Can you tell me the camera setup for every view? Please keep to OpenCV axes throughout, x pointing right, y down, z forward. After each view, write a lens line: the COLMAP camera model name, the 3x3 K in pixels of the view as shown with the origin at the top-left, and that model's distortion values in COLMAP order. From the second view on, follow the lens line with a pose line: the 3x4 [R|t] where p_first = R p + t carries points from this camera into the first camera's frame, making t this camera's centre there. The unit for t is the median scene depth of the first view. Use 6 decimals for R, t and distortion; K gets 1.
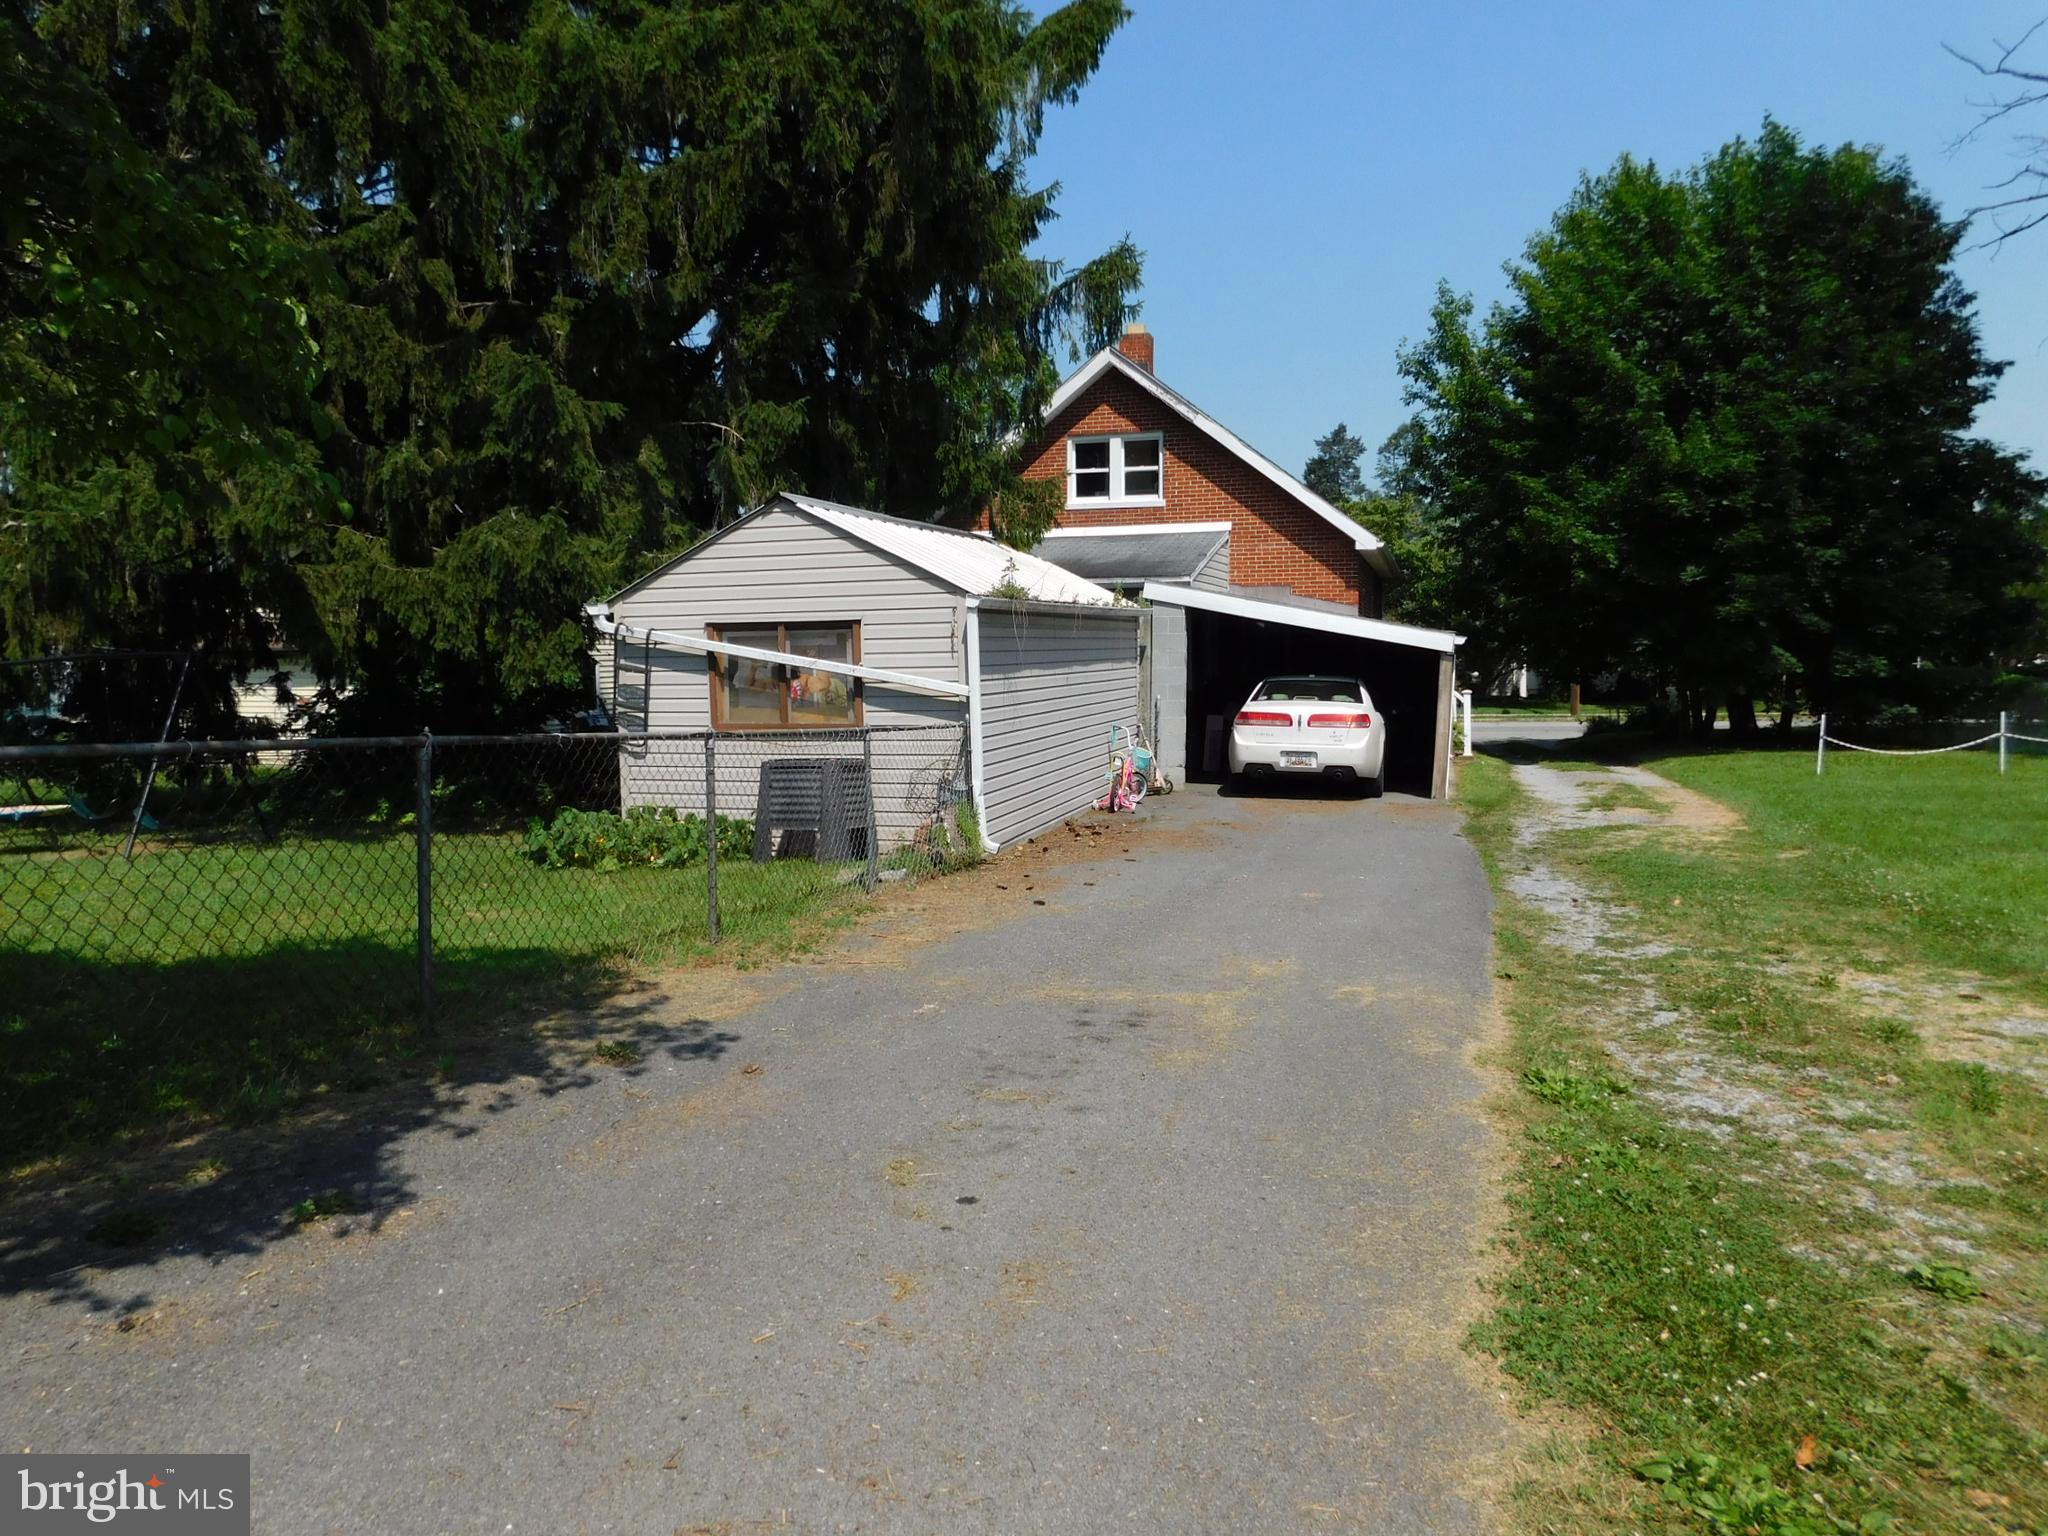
lens RADIAL K [[1351.7, 0, 1024.1], [0, 1351.7, 754.6], [0, 0, 1]] dist [-0.037208, 0.032496]
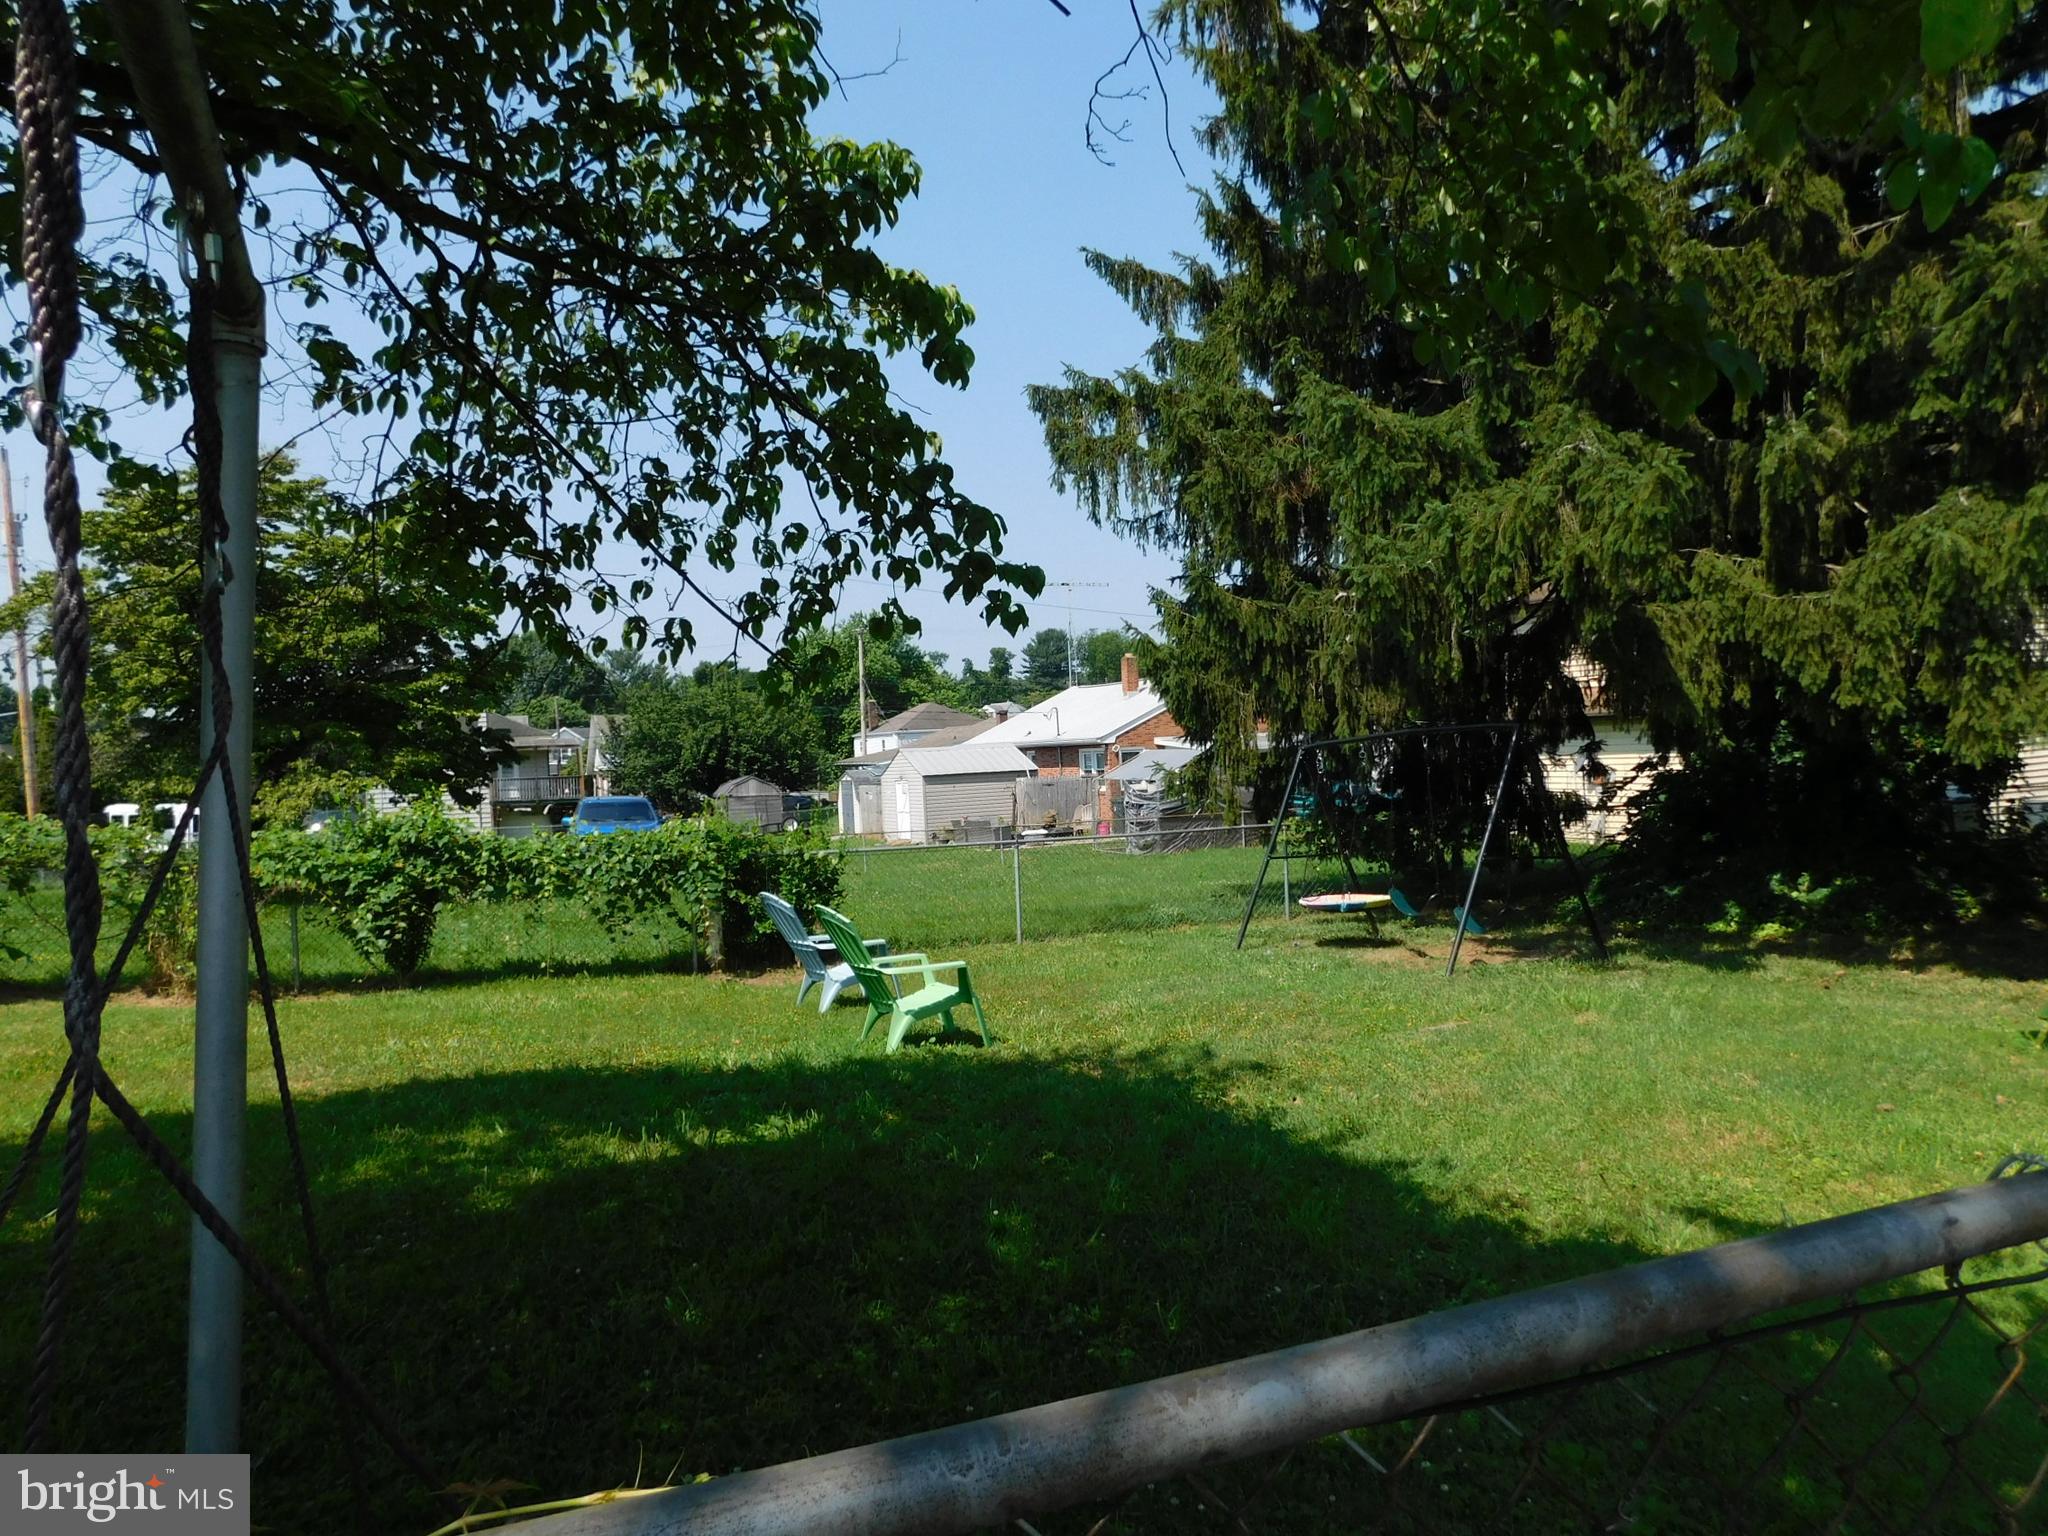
lens RADIAL K [[1351.7, 0, 1018.1], [0, 1351.7, 766.4], [0, 0, 1]] dist [-0.037208, 0.032496]
pose [[0.634564, -0.011637, -0.772783, -0.171039], [-0.017628, 0.999409, -0.029525, -0.019025], [0.772669, 0.032358, 0.633984, 0.228507]]
